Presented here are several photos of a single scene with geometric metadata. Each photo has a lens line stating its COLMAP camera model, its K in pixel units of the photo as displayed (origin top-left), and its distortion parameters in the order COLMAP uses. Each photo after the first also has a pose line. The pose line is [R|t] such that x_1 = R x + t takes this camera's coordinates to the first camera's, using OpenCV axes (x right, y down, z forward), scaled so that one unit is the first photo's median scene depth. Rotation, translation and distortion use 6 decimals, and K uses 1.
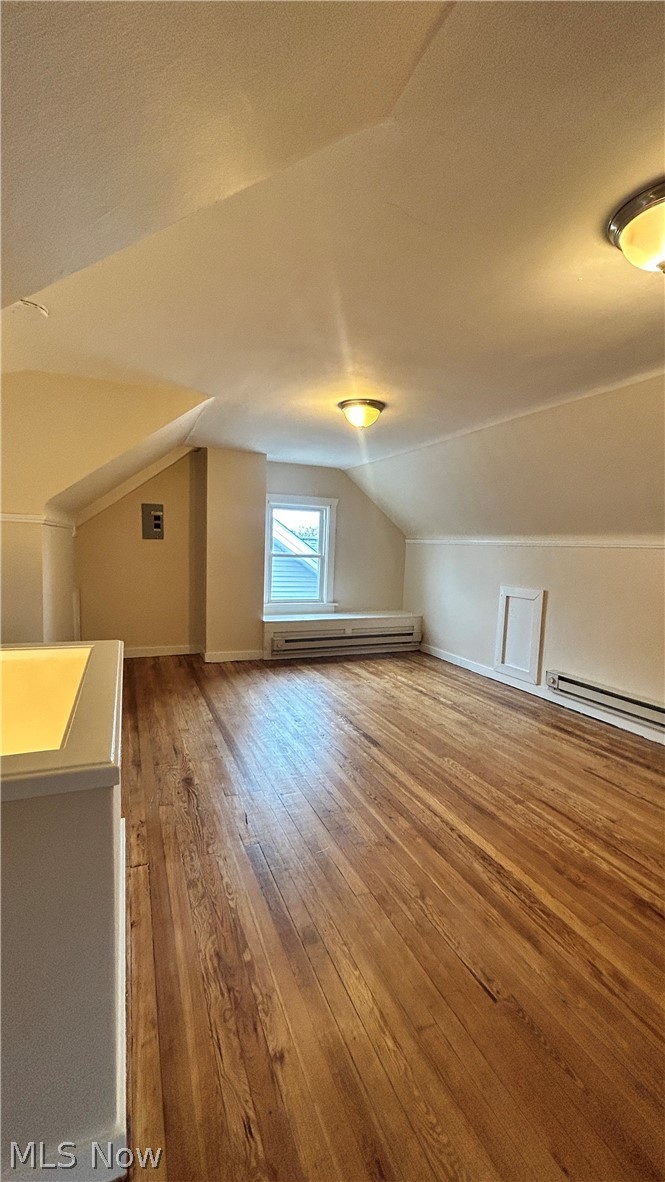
lens RADIAL K [[477.5, 0, 331.7], [0, 477.5, 590.7], [0, 0, 1]] dist [-0.002805, 0.000054]
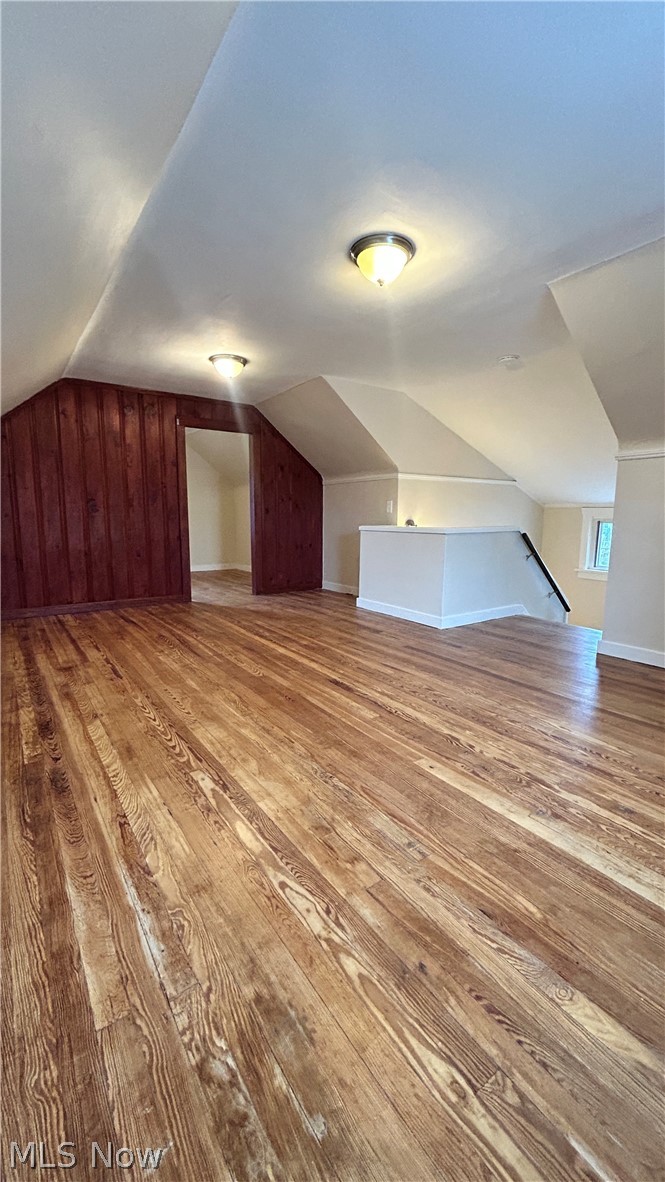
lens RADIAL K [[477.5, 0, 333.3], [0, 477.5, 589.0], [0, 0, 1]] dist [-0.002805, 0.000054]
pose [[-0.978435, -0.009658, -0.206329, 0.252995], [-0.058373, 0.971117, 0.231352, -0.046953], [0.198136, 0.238407, -0.950739, 1.634590]]
